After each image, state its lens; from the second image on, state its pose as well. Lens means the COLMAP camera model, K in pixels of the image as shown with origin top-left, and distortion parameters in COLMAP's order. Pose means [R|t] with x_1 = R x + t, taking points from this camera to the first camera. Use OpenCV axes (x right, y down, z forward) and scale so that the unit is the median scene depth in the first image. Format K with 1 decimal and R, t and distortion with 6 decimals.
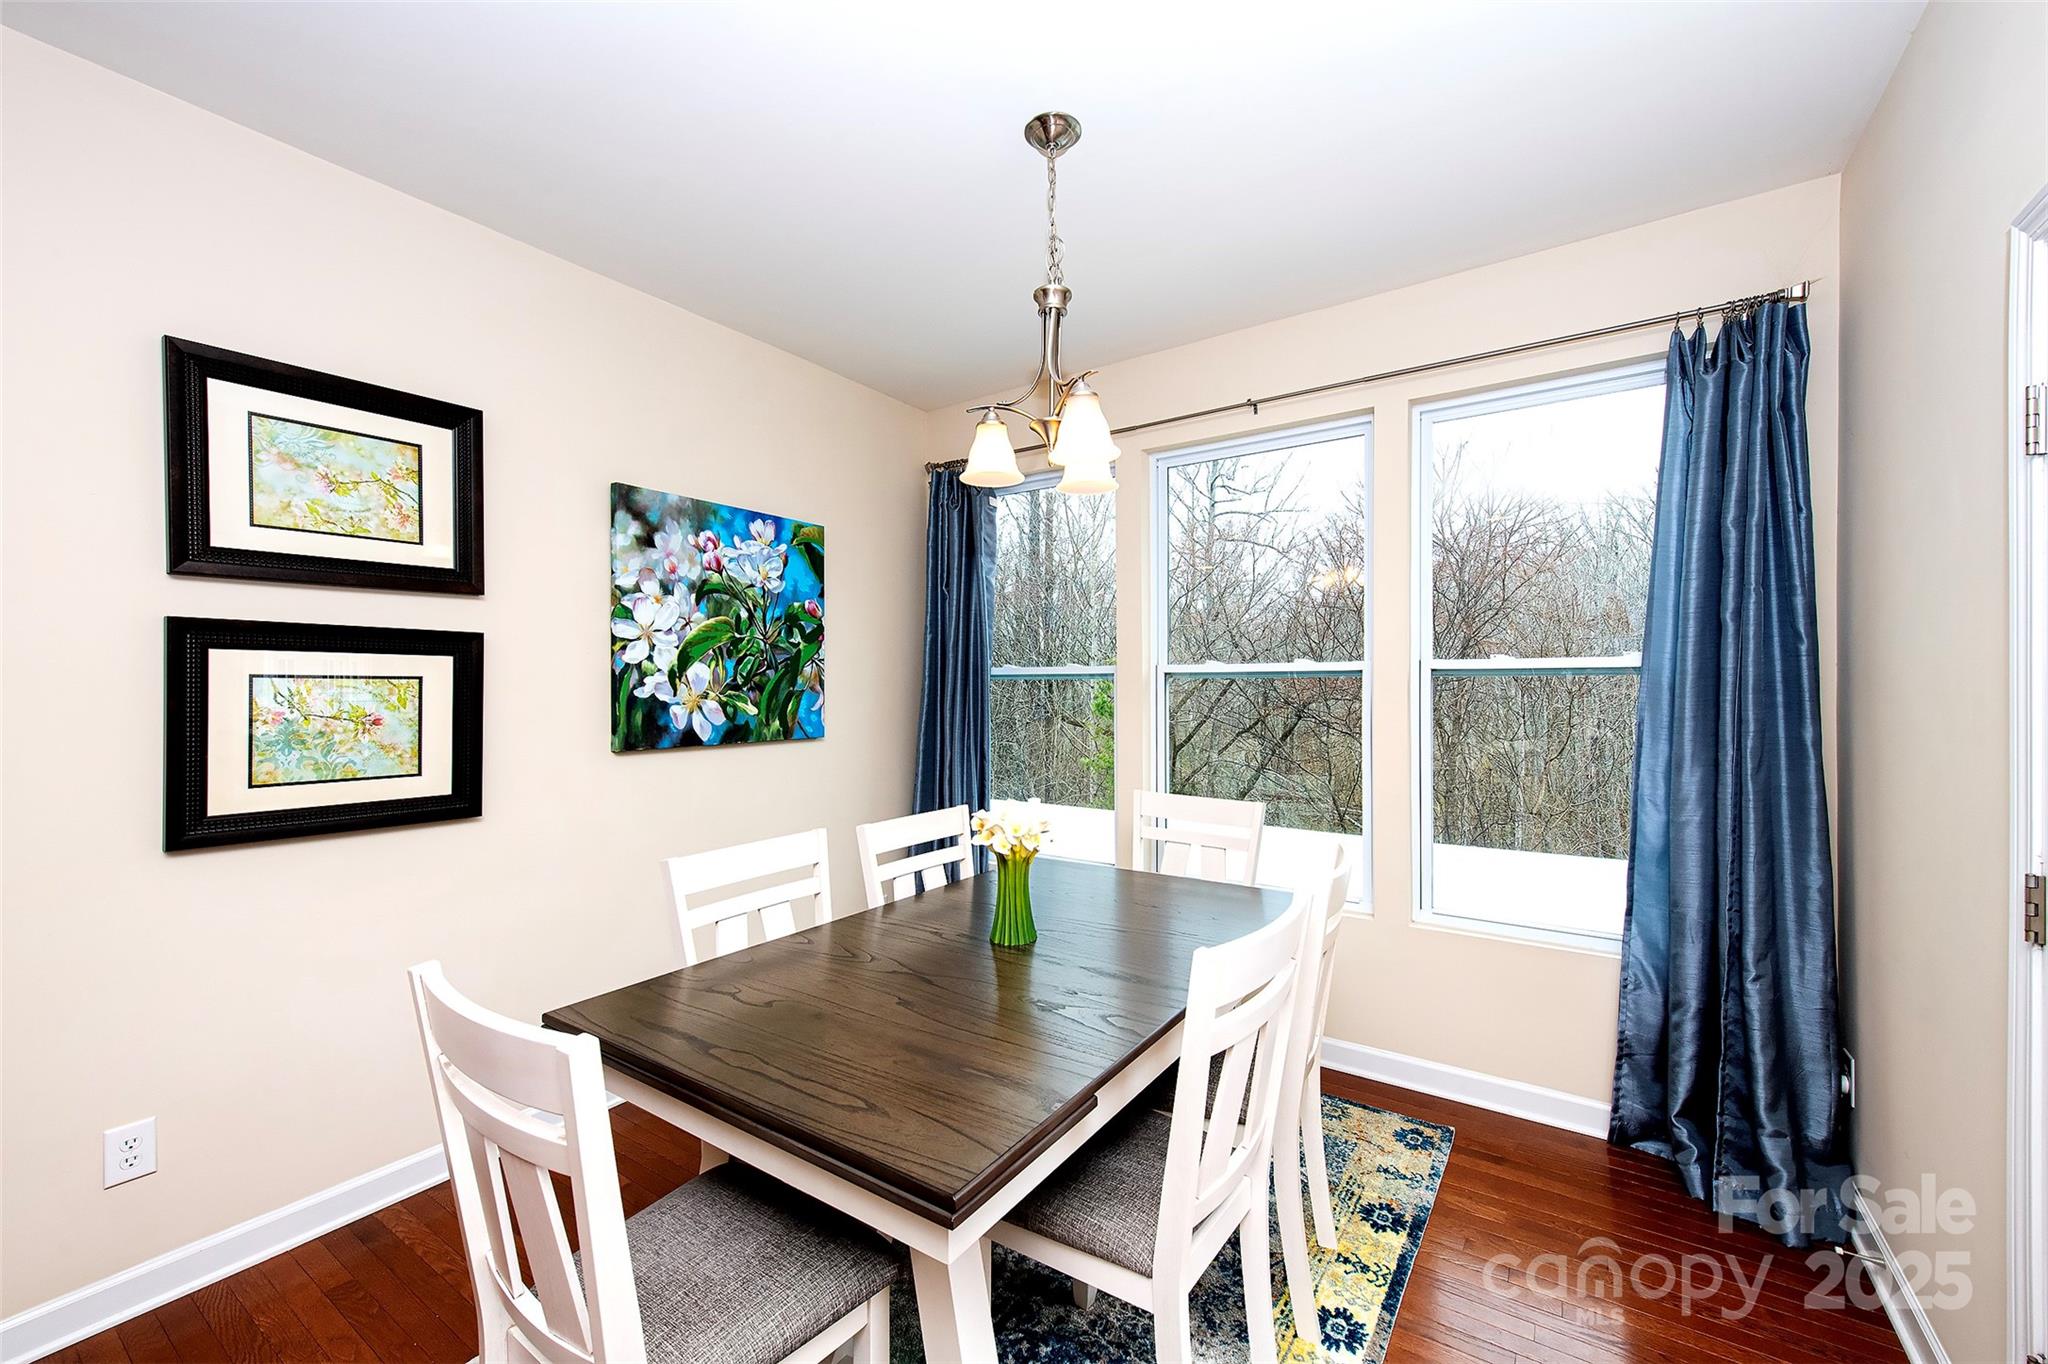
lens RADIAL K [[821.8, 0, 1024.0], [0, 821.8, 682.0], [0, 0, 1]] dist [0.007146, -0.000668]
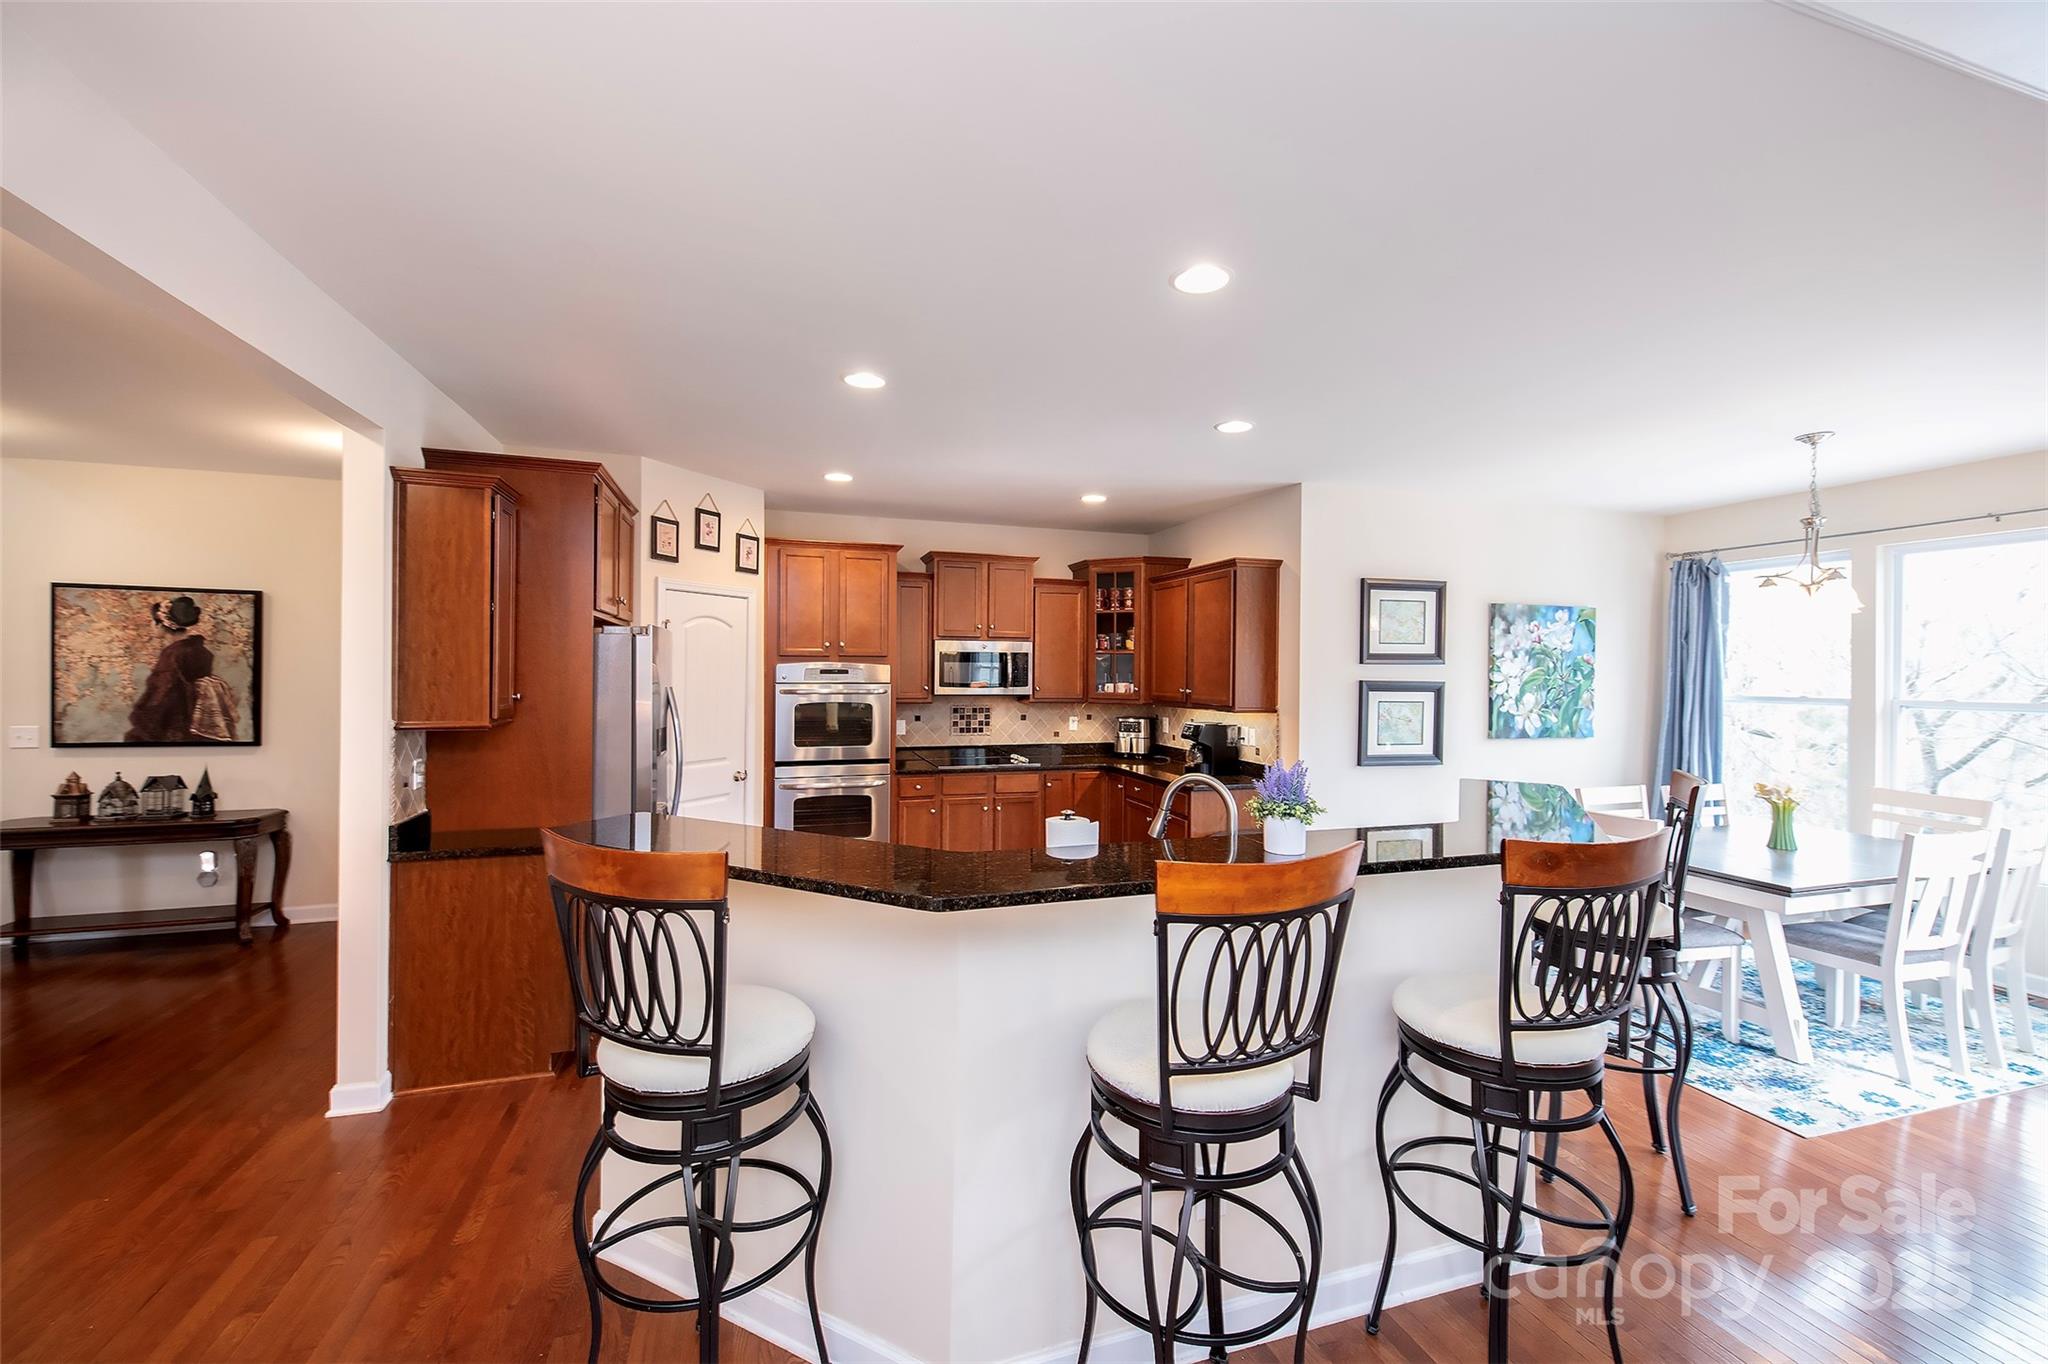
lens RADIAL K [[813.1, 0, 1033.1], [0, 813.1, 675.3], [0, 0, 1]] dist [0.010665, 0.000000]
pose [[0.792532, 0.013392, -0.609683, -0.165603], [-0.009602, 0.999909, 0.009482, -0.071762], [0.609755, -0.001661, 0.792589, -1.146890]]
